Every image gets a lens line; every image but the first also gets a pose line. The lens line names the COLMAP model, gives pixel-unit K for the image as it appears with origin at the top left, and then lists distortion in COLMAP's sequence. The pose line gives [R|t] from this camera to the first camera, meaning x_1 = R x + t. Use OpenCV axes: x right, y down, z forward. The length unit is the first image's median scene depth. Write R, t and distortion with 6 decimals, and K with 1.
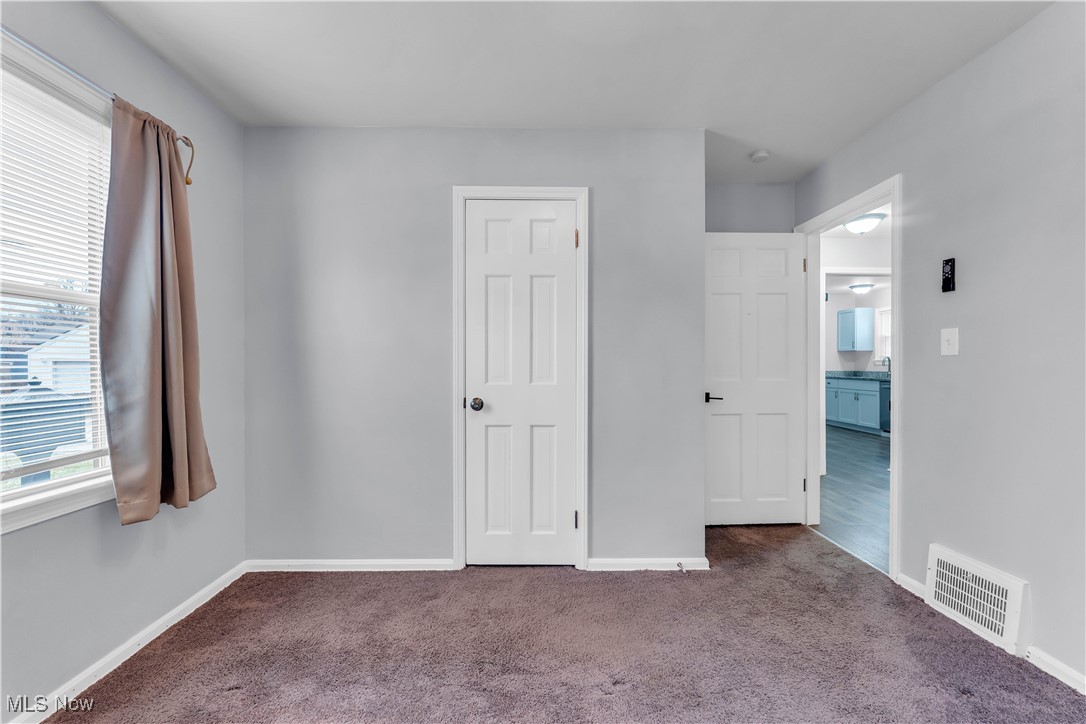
lens RADIAL K [[437.8, 0, 537.5], [0, 437.8, 368.9], [0, 0, 1]] dist [-0.000046, -0.000442]
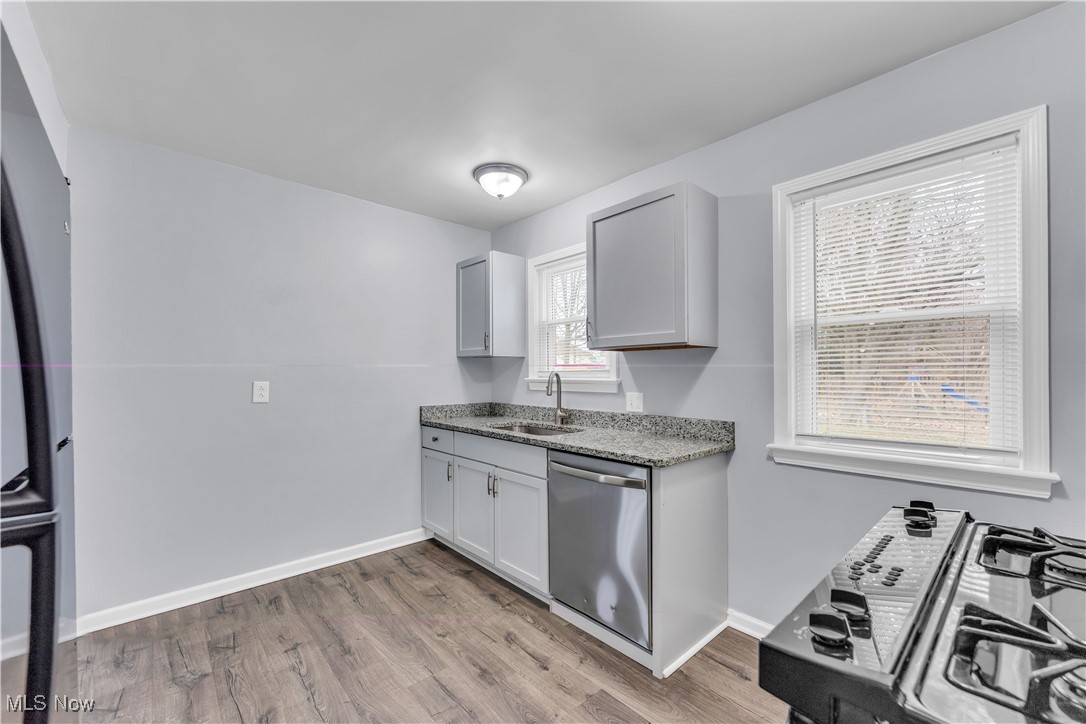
lens RADIAL K [[437.8, 0, 537.5], [0, 437.8, 368.9], [0, 0, 1]] dist [-0.000046, -0.000442]
pose [[0.758985, 0.004458, 0.651093, 0.502468], [0.010862, 0.999751, -0.019508, -0.021668], [-0.651018, 0.021878, 0.758747, 0.674316]]
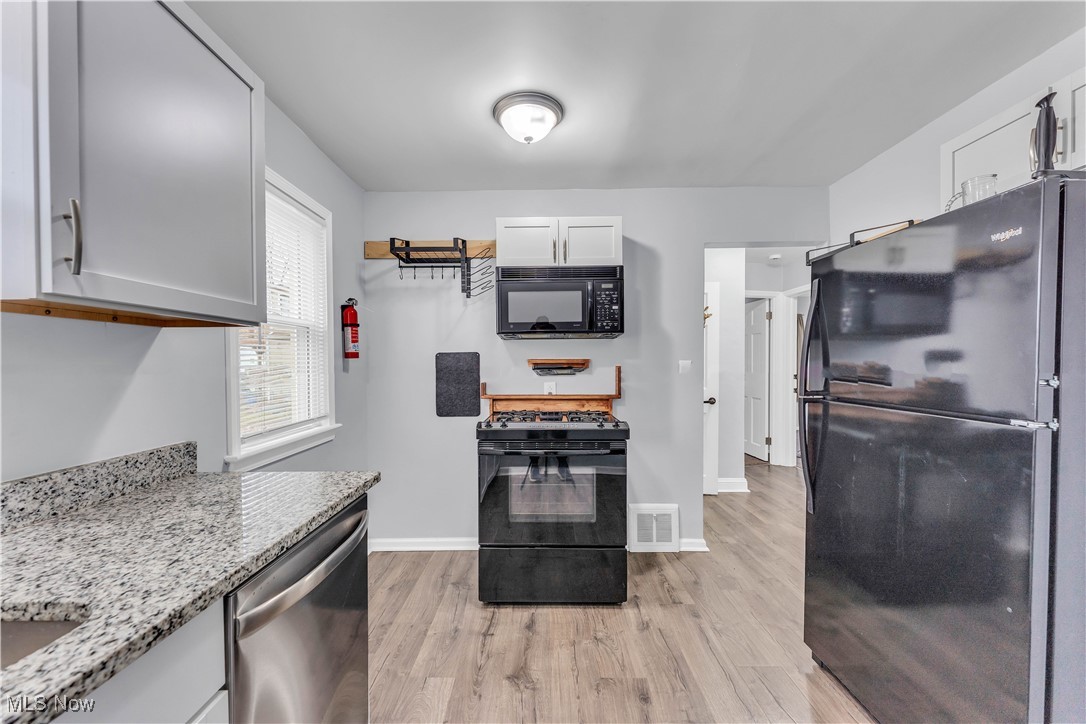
lens RADIAL K [[437.8, 0, 537.5], [0, 437.8, 368.9], [0, 0, 1]] dist [-0.000046, -0.000442]
pose [[-0.999588, 0.007152, 0.027813, 0.623884], [0.007860, 0.999646, 0.025419, -0.026950], [-0.027621, 0.025627, -0.999290, 0.988114]]
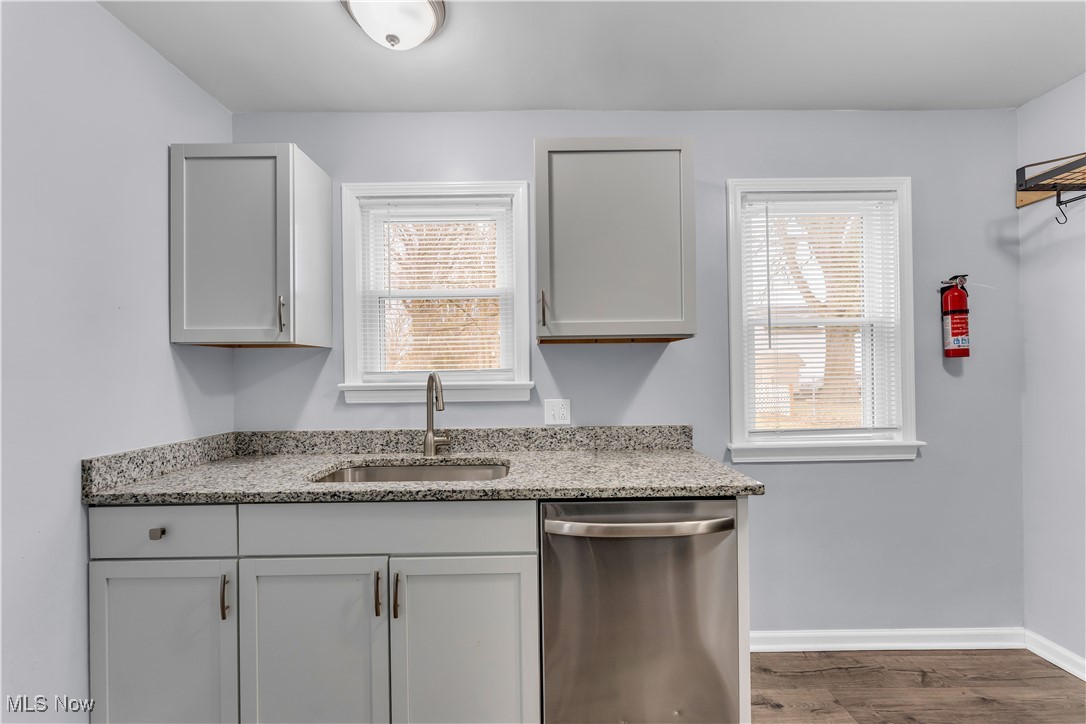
lens RADIAL K [[437.8, 0, 537.5], [0, 437.8, 368.9], [0, 0, 1]] dist [-0.000046, -0.000442]
pose [[0.015745, 0.006084, 0.999858, 0.523552], [0.025495, 0.999654, -0.006484, -0.025350], [-0.999551, 0.025594, 0.015584, 0.888753]]
